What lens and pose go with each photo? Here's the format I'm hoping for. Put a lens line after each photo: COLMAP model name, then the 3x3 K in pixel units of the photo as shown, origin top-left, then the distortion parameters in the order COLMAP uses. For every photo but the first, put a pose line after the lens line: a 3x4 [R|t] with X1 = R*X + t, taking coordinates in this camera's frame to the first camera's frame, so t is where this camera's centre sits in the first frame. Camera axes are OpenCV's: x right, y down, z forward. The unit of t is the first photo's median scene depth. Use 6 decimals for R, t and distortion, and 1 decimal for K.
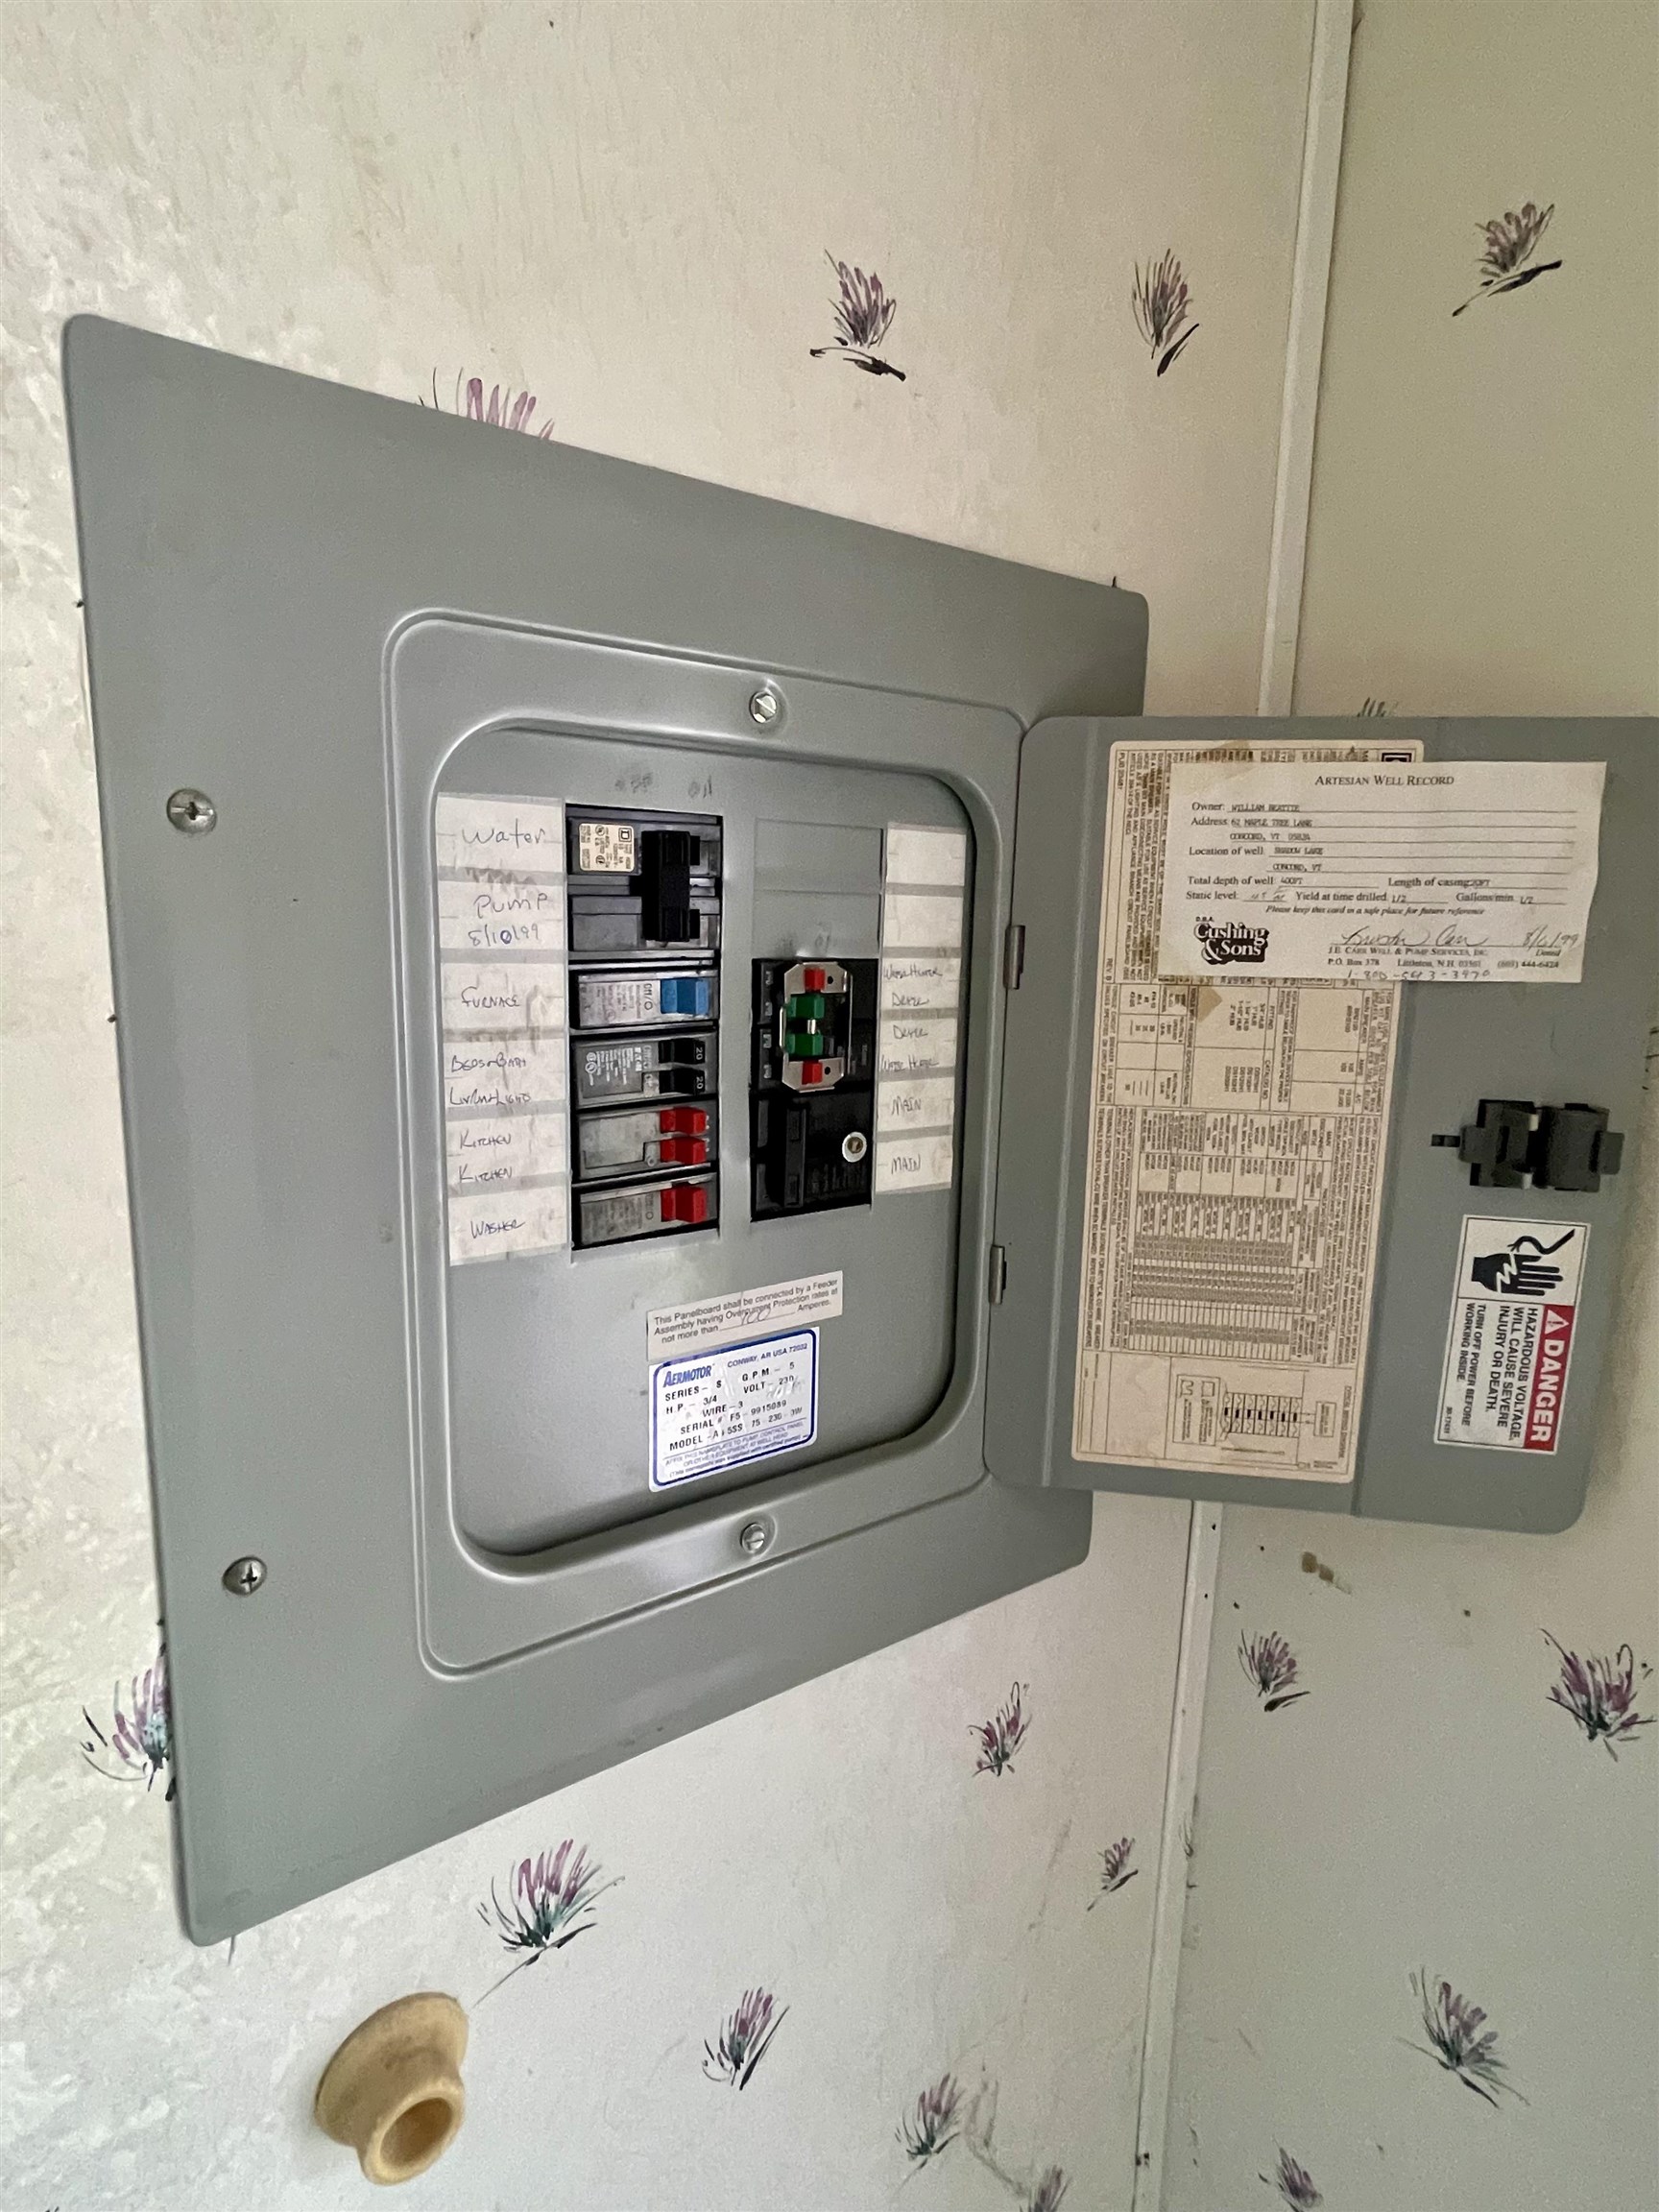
lens RADIAL K [[1114.3, 0, 829.5], [0, 1114.3, 1106.0], [0, 0, 1]] dist [0.002594, -0.001205]
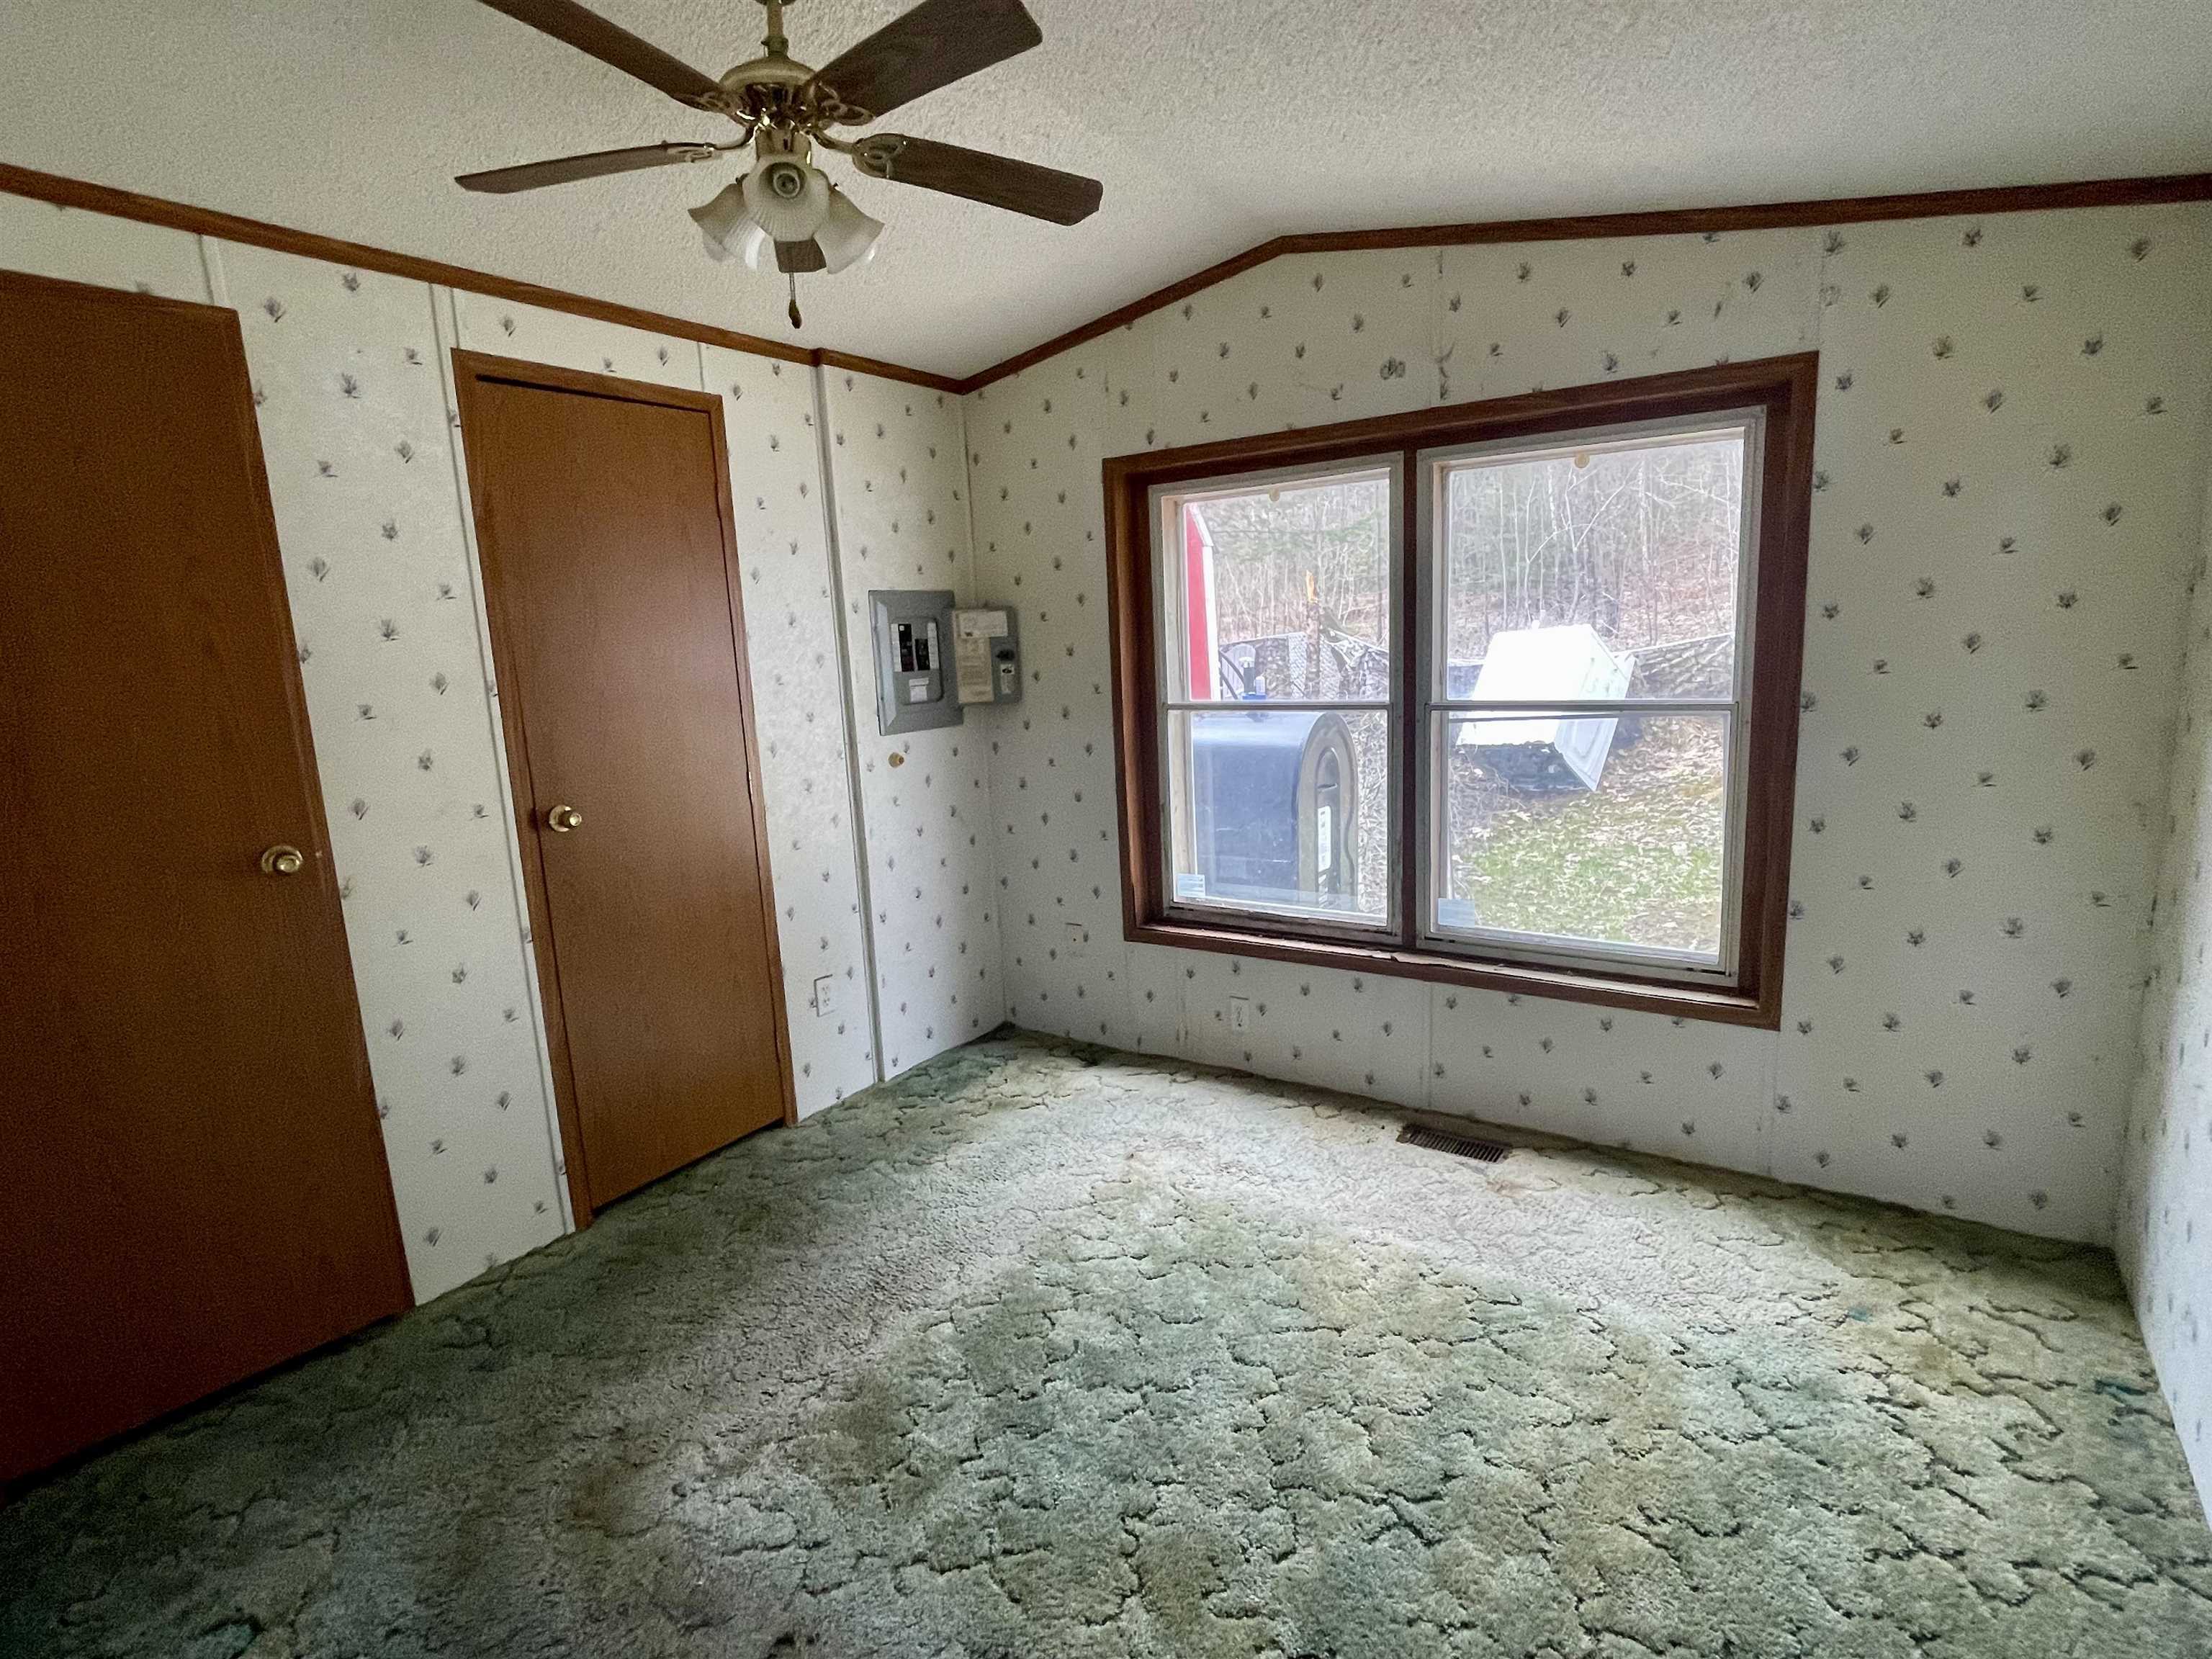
lens RADIAL K [[1114.3, 0, 1095.0], [0, 1114.3, 827.3], [0, 0, 1]] dist [0.002594, -0.001205]
pose [[0.936559, -0.121818, 0.328661, -1.661678], [0.121934, 0.992330, 0.020342, 1.222298], [-0.328618, 0.021024, 0.944229, -7.097065]]
